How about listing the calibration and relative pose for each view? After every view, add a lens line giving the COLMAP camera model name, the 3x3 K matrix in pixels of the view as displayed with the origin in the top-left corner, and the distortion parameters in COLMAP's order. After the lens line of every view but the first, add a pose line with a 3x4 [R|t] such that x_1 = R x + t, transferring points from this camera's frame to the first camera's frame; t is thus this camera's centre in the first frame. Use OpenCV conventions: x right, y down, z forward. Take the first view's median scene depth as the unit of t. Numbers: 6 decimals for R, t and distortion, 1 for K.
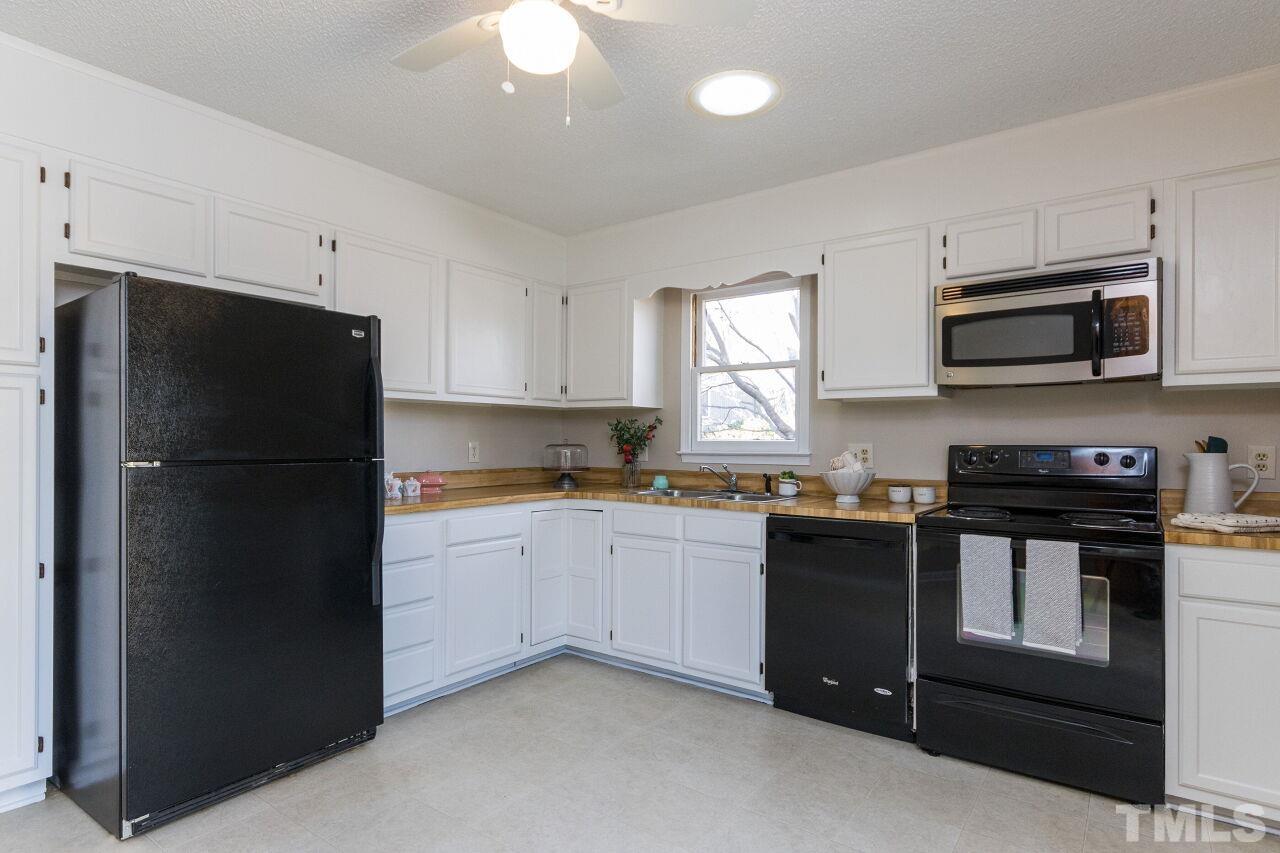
lens RADIAL K [[679.1, 0, 631.9], [0, 679.1, 439.6], [0, 0, 1]] dist [0.001802, 0.000579]
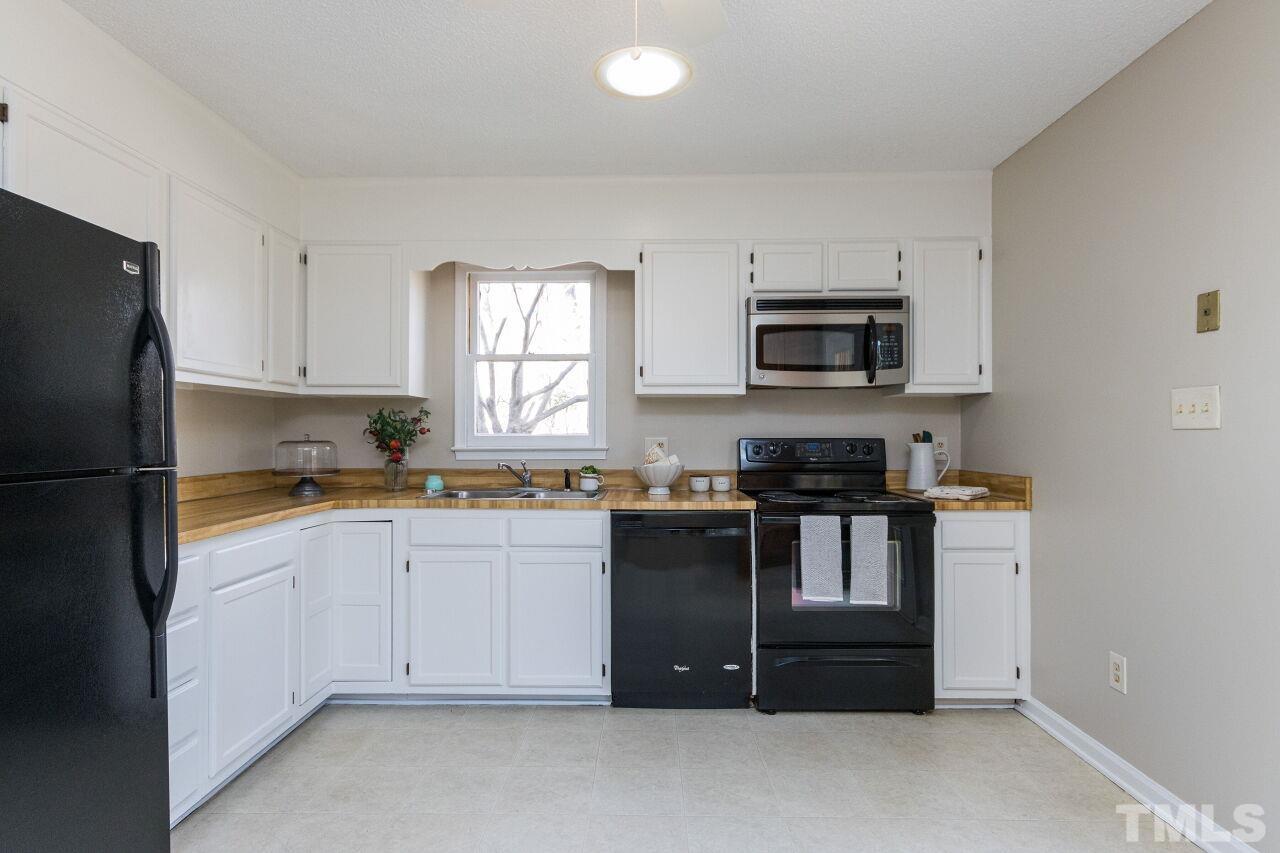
lens RADIAL K [[669.6, 0, 634.1], [0, 669.6, 432.5], [0, 0, 1]] dist [0.002065, 0.000191]
pose [[0.811880, -0.003440, 0.583814, -0.312645], [0.003004, 0.999994, 0.001715, -0.003741], [-0.583816, 0.000361, 0.811886, 0.186928]]
